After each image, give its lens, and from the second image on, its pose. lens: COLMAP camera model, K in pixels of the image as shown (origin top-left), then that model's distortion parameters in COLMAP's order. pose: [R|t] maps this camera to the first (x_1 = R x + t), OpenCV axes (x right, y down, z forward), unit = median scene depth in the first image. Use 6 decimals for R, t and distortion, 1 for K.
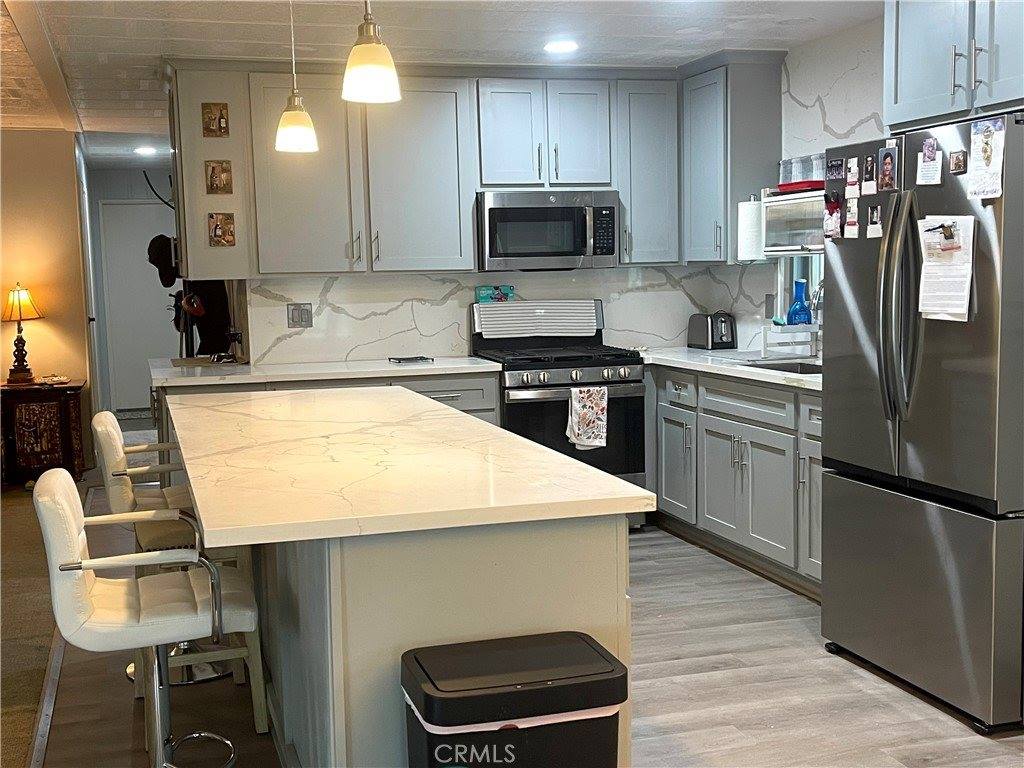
lens RADIAL K [[1198.7, 0, 512.0], [0, 1198.7, 384.0], [0, 0, 1]] dist [0.142156, -0.304562]
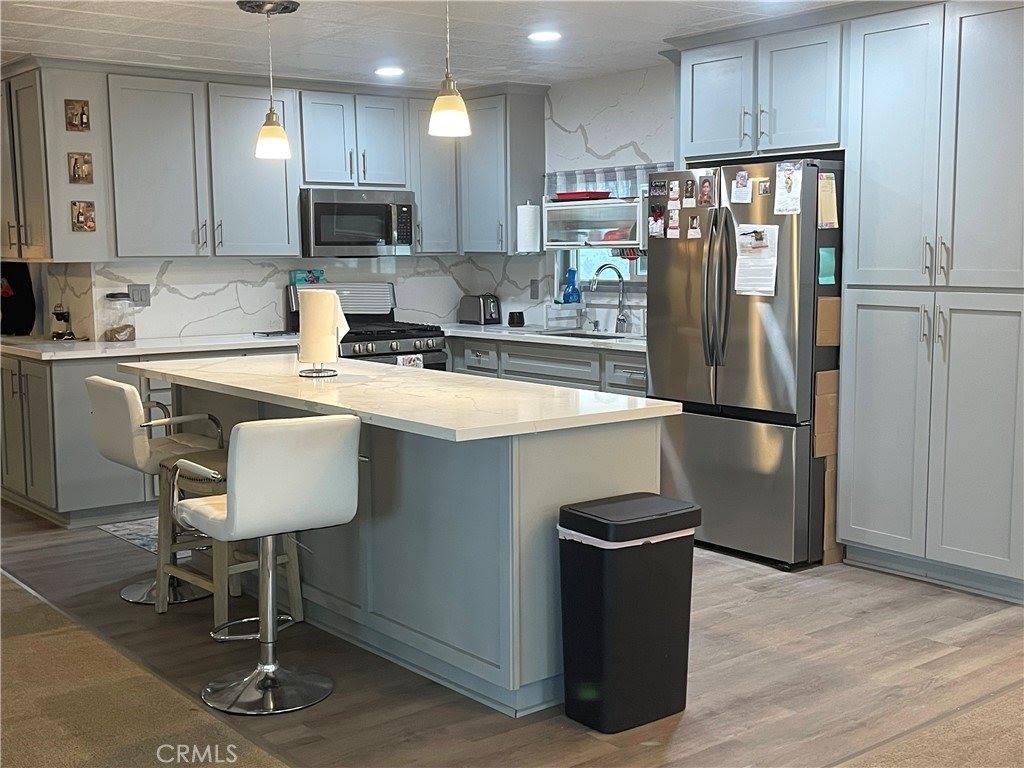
lens RADIAL K [[1198.7, 0, 512.0], [0, 1198.7, 384.0], [0, 0, 1]] dist [0.142156, -0.304562]
pose [[0.932484, -0.026274, 0.360255, -0.277677], [0.022803, 0.999644, 0.013881, 0.017160], [-0.360491, -0.004729, 0.932751, -0.161535]]
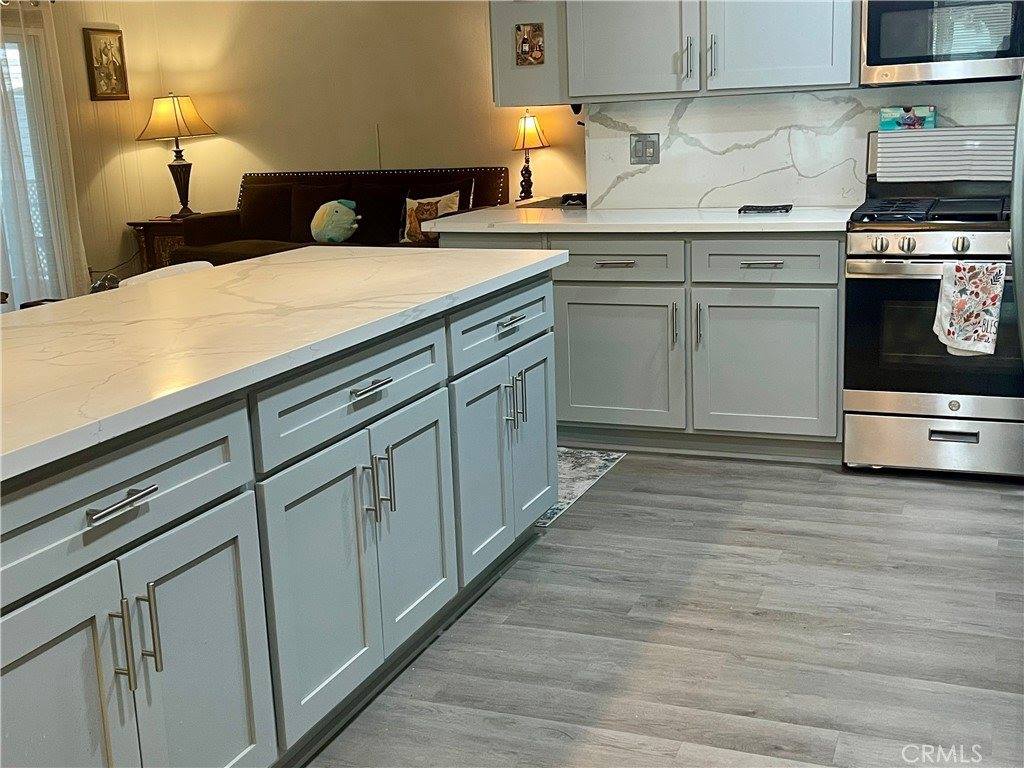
lens RADIAL K [[1198.7, 0, 512.0], [0, 1198.7, 384.0], [0, 0, 1]] dist [0.142156, -0.304562]
pose [[0.772058, 0.131805, -0.621734, 0.299980], [-0.039916, 0.986384, 0.159542, -0.028759], [0.634297, -0.098359, 0.766807, 0.327293]]
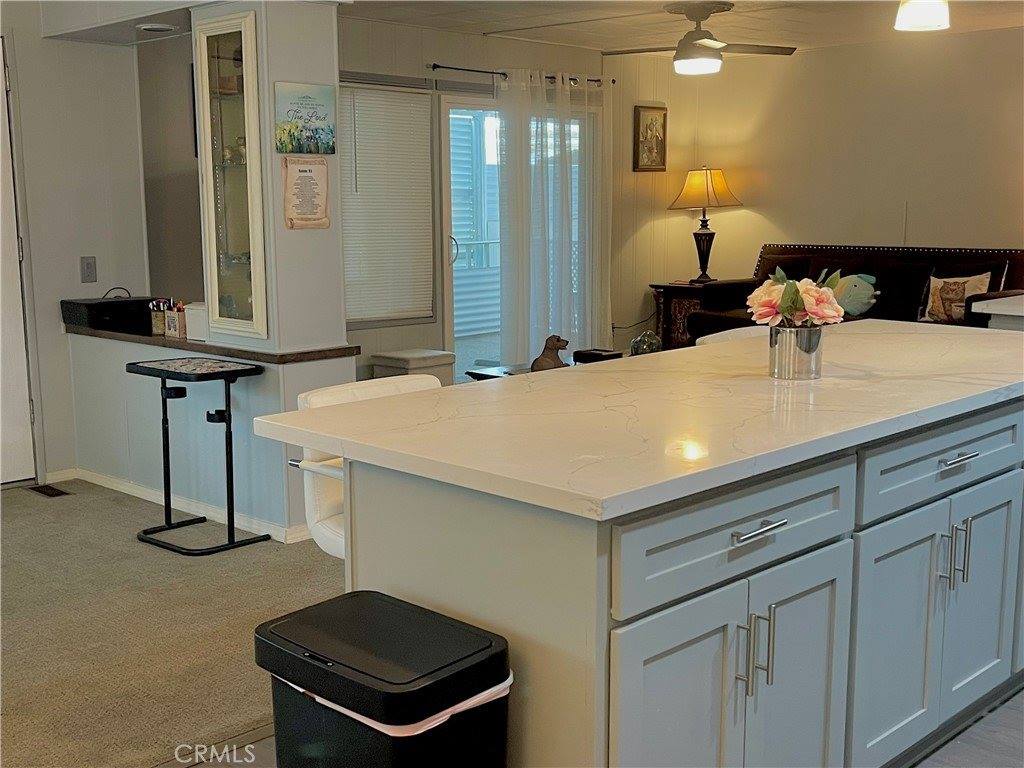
lens RADIAL K [[1218.4, 0, 512.0], [0, 1218.4, 384.0], [0, 0, 1]] dist [0.098741, -0.316233]
pose [[0.475241, 0.157447, -0.865654, 0.304362], [-0.093992, 0.987314, 0.127974, -0.026873], [0.874821, 0.020546, 0.484010, 0.257702]]
